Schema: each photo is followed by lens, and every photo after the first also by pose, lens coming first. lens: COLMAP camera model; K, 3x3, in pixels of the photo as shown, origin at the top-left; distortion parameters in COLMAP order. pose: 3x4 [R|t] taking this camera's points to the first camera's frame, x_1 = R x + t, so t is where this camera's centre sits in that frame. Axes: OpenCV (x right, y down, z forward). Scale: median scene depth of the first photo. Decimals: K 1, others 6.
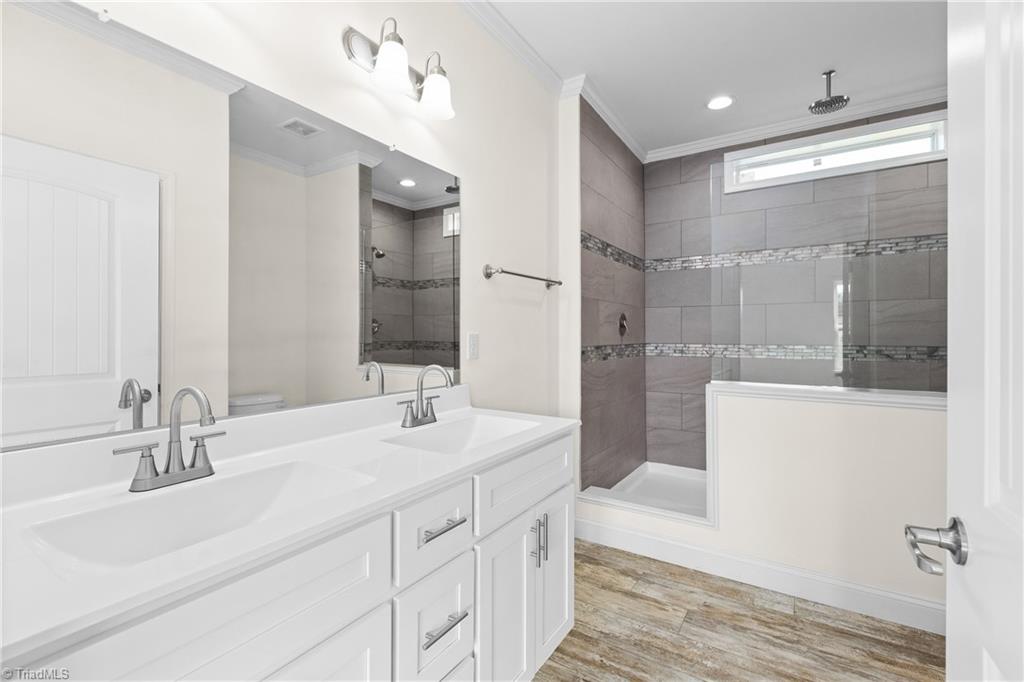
lens RADIAL K [[452.5, 0, 509.9], [0, 452.5, 333.7], [0, 0, 1]] dist [-0.004123, -0.000245]
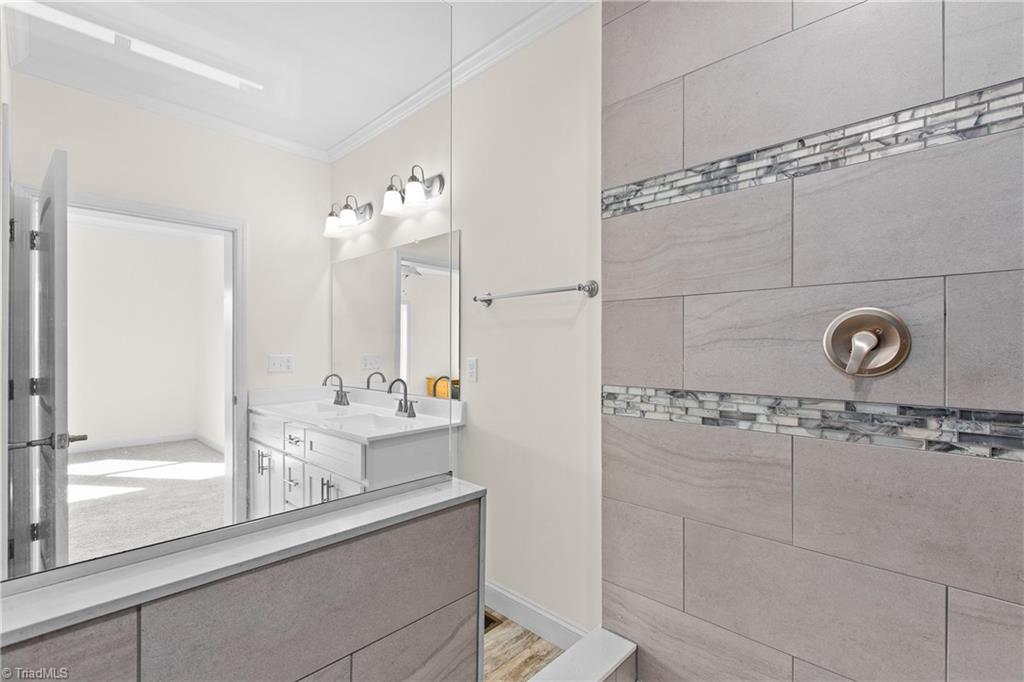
lens RADIAL K [[461.6, 0, 507.0], [0, 461.6, 348.5], [0, 0, 1]] dist [-0.000525, -0.000069]
pose [[-0.190762, 0.000637, -0.981636, 1.162003], [0.000156, 1.000000, 0.000619, -0.030792], [0.981636, -0.000036, -0.190762, 1.473338]]
